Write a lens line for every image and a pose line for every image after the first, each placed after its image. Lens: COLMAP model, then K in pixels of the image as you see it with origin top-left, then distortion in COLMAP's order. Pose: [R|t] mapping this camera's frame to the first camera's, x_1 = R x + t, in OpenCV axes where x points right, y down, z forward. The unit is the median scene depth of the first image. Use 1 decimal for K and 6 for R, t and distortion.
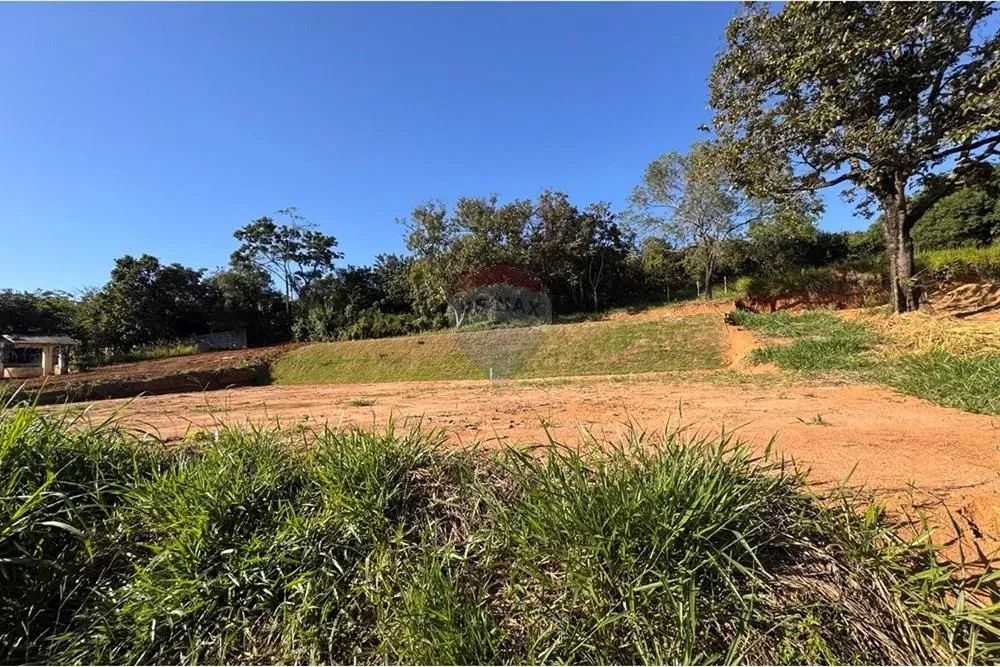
lens RADIAL K [[399.9, 0, 500.3], [0, 399.9, 332.2], [0, 0, 1]] dist [-0.002165, 0.000279]
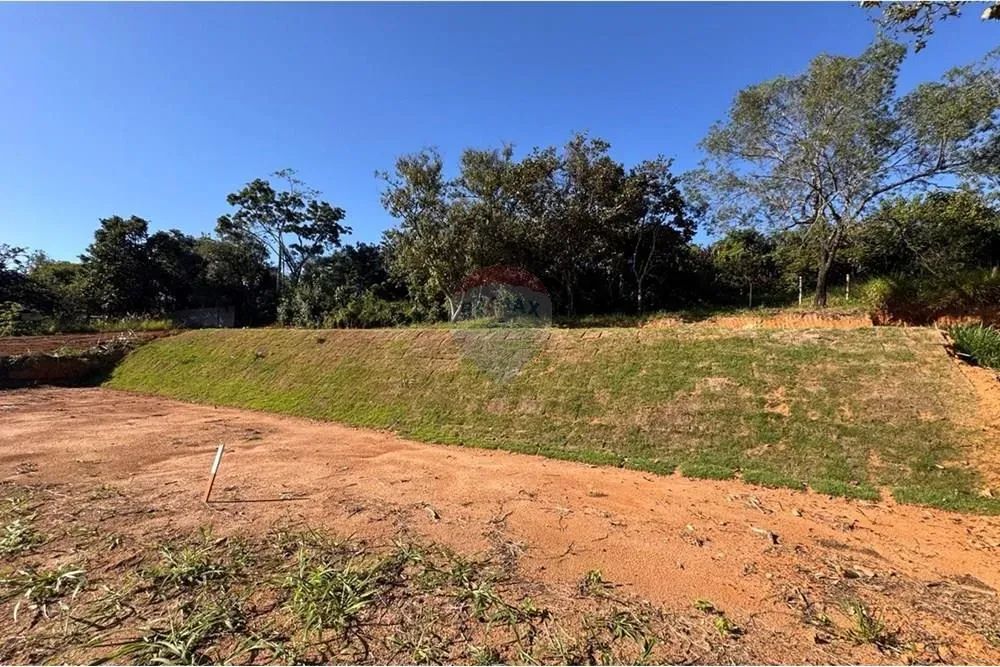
lens RADIAL K [[399.9, 0, 500.3], [0, 399.9, 332.2], [0, 0, 1]] dist [-0.002165, 0.000279]
pose [[0.989009, 0.078492, -0.125297, 0.087129], [-0.077727, 0.996914, 0.010996, -0.008342], [0.125774, -0.001136, 0.992058, 0.266318]]
